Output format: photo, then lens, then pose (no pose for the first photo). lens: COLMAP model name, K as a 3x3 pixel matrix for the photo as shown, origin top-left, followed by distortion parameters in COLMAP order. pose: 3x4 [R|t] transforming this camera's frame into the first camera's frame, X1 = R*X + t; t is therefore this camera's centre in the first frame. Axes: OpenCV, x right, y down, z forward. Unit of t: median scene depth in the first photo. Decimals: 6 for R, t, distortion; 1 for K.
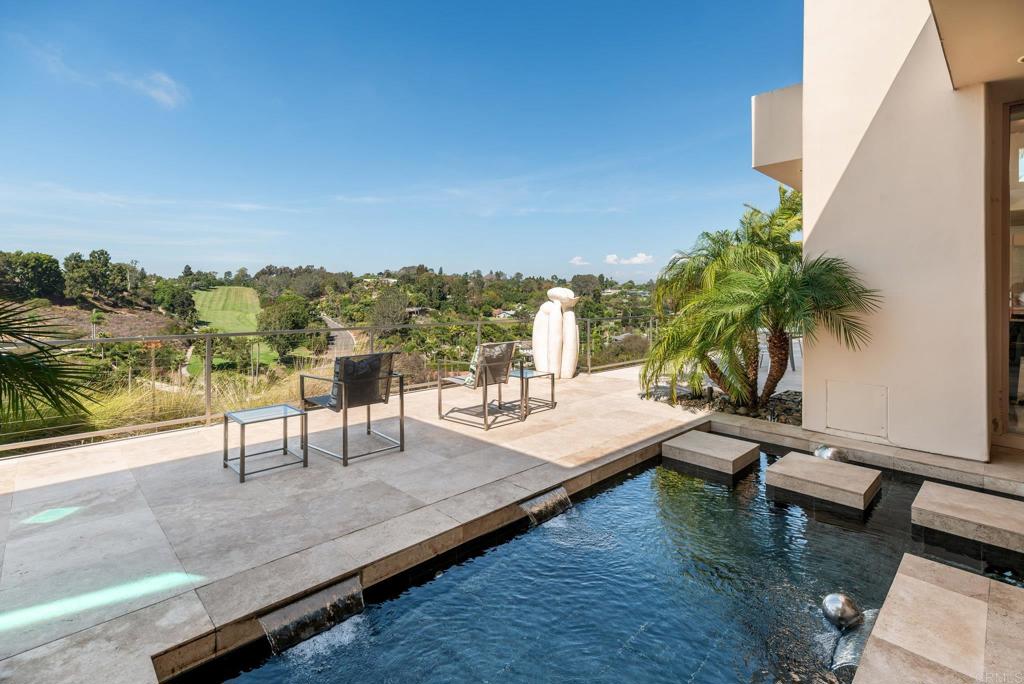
lens RADIAL K [[473.8, 0, 515.2], [0, 473.8, 314.5], [0, 0, 1]] dist [0.003871, 0.000355]
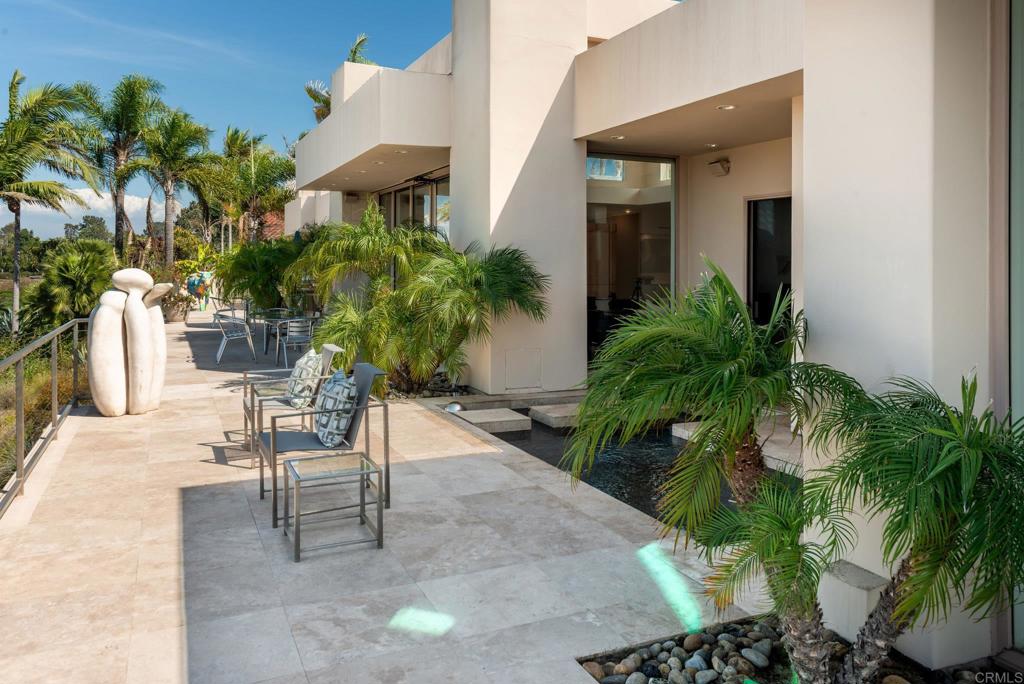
lens RADIAL K [[794.2, 0, 512.0], [0, 794.2, 342.0], [0, 0, 1]] dist [0.008407, 0.003328]
pose [[0.355131, -0.090817, 0.930395, -1.728824], [0.033558, 0.995867, 0.084398, -0.074186], [-0.934214, 0.001250, 0.356711, 0.373849]]
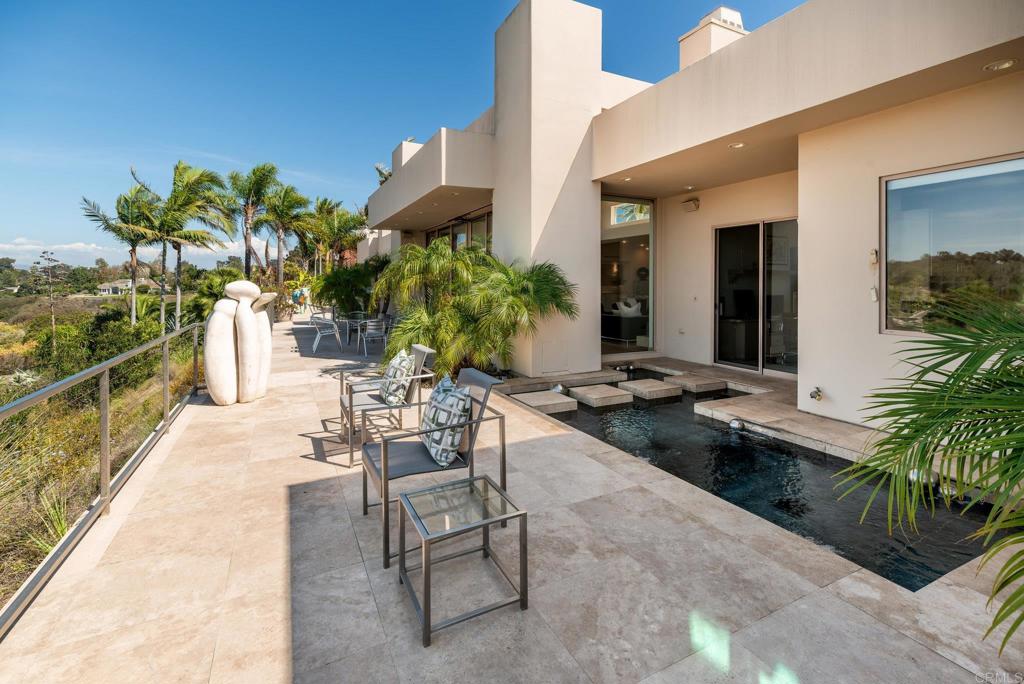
lens RADIAL K [[473.8, 0, 515.2], [0, 473.8, 314.5], [0, 0, 1]] dist [0.003871, 0.000355]
pose [[0.306778, -0.065172, 0.949547, -1.193122], [0.042442, 0.997597, 0.054758, -0.060633], [-0.950834, 0.023502, 0.308807, 0.856053]]
